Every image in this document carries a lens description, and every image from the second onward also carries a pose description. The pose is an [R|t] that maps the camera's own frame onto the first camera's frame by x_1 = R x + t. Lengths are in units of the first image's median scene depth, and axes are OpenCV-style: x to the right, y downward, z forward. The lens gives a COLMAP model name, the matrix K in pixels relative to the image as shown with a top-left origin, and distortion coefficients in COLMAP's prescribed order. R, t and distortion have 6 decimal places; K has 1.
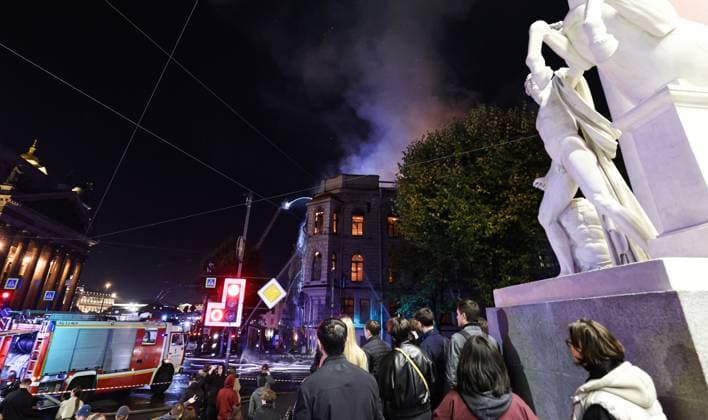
lens RADIAL K [[380.1, 0, 342.4], [0, 380.1, 157.0], [0, 0, 1]] dist [-0.002538, 0.001950]
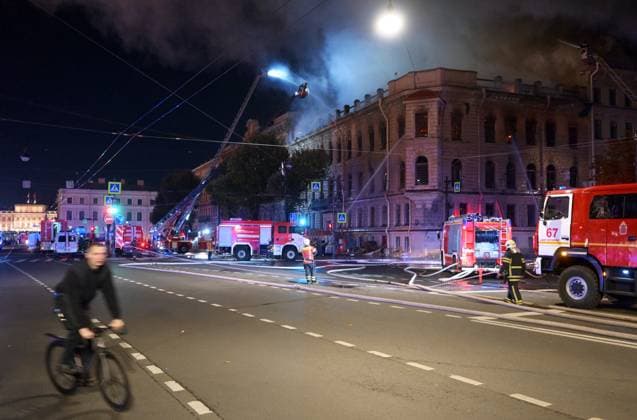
lens RADIAL K [[555.0, 0, 314.6], [0, 555.0, 213.1], [0, 0, 1]] dist [-0.004934, 0.000959]
pose [[0.969552, -0.009515, 0.244701, -0.686975], [-0.081509, 0.929732, 0.359103, -0.091172], [-0.230923, -0.368115, 0.900648, -0.228432]]
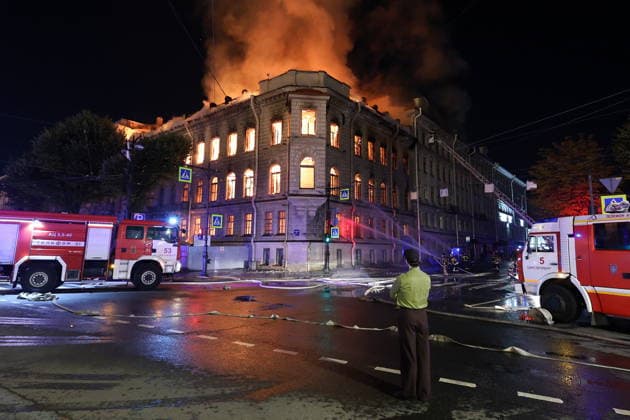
lens RADIAL K [[349.0, 0, 318.2], [0, 349.0, 203.3], [0, 0, 1]] dist [-0.003732, 0.001408]
pose [[0.721228, 0.078877, 0.688192, -0.593577], [-0.277445, 0.943218, 0.182657, 0.209888], [-0.634708, -0.322673, 0.702159, 0.437246]]
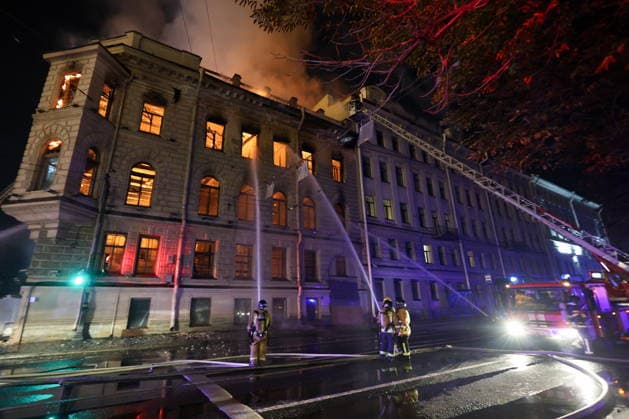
lens RADIAL K [[298.8, 0, 303.2], [0, 298.8, 208.5], [0, 0, 1]] dist [0.002245, -0.000037]
pose [[0.890141, 0.104440, 0.443555, 0.062576], [-0.152390, 0.985564, 0.073759, 0.273045], [-0.429449, -0.133249, 0.893207, 0.523204]]
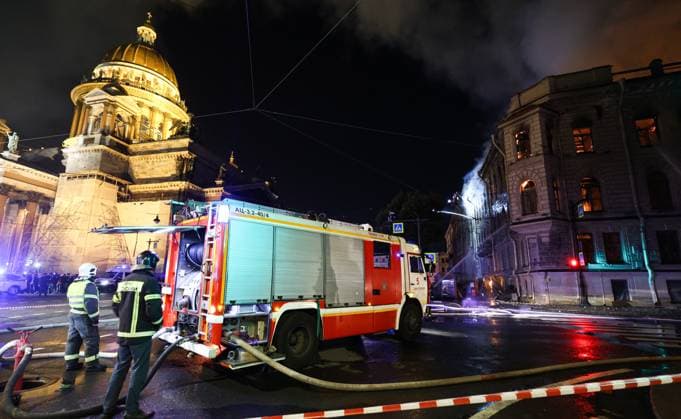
lens RADIAL K [[324.9, 0, 325.3], [0, 324.9, 217.9], [0, 0, 1]] dist [-0.002966, 0.000526]
pose [[0.896477, -0.094489, -0.432899, -0.163289], [0.184314, 0.967982, 0.170410, 0.141961], [0.402936, -0.232558, 0.885189, 0.238806]]
